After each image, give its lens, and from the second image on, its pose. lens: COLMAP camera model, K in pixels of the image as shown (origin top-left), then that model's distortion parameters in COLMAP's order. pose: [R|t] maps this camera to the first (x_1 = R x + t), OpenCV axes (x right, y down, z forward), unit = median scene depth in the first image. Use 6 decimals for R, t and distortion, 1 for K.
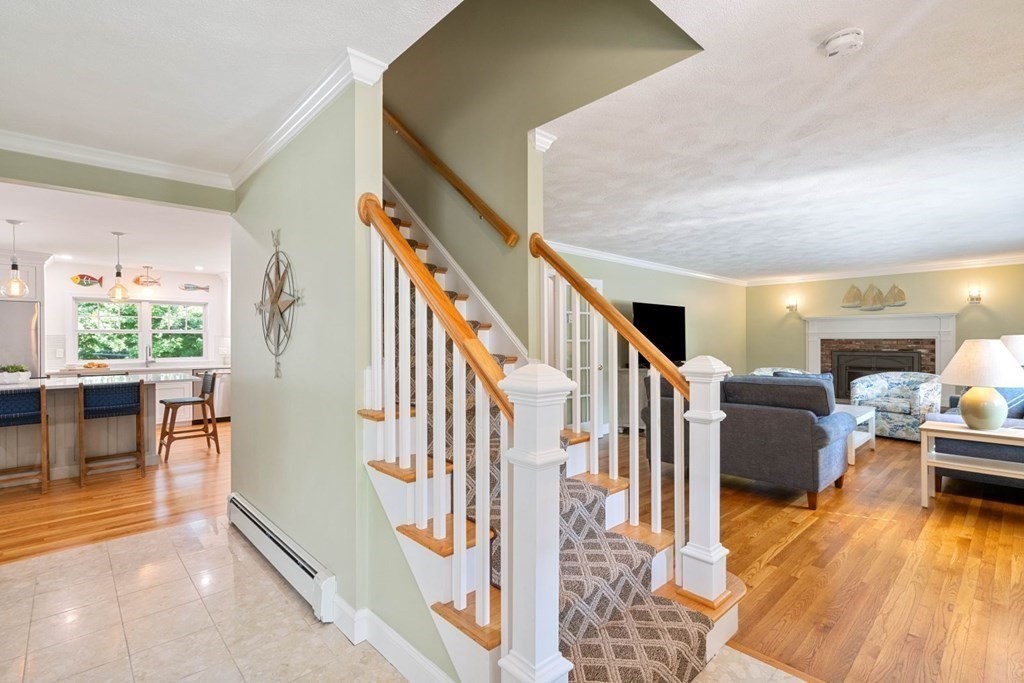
lens RADIAL K [[476.7, 0, 514.0], [0, 476.7, 341.0], [0, 0, 1]] dist [-0.003859, 0.003093]
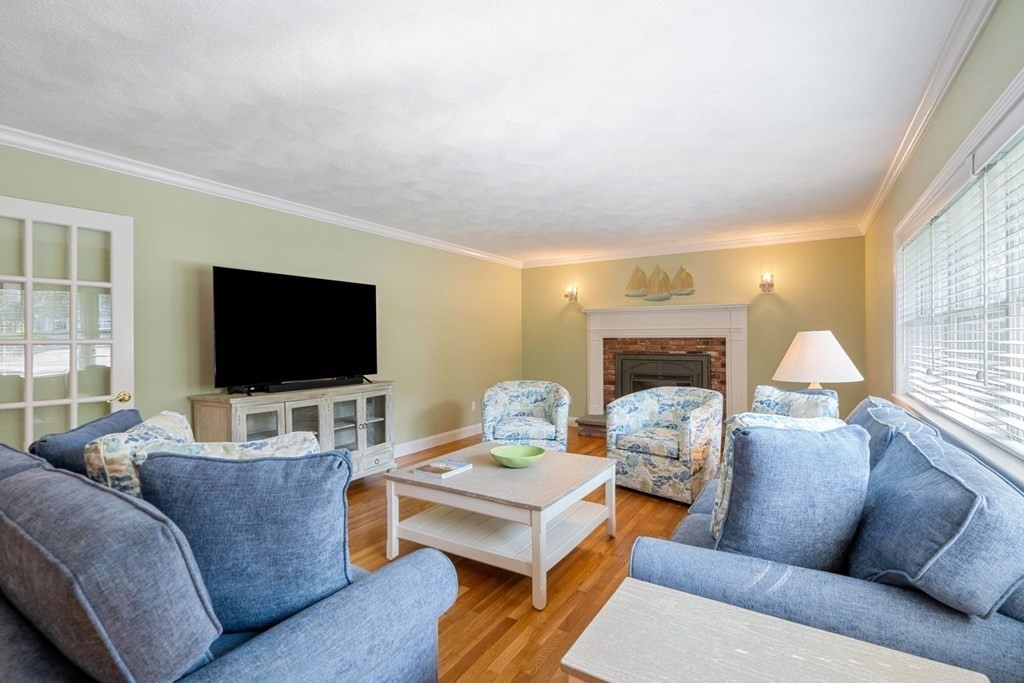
lens RADIAL K [[476.7, 0, 518.8], [0, 476.7, 333.1], [0, 0, 1]] dist [-0.003859, 0.003093]
pose [[0.963493, 0.002772, 0.267718, 0.360769], [0.000743, 0.999915, -0.013028, -0.002285], [-0.267731, 0.012751, 0.963409, 0.352780]]
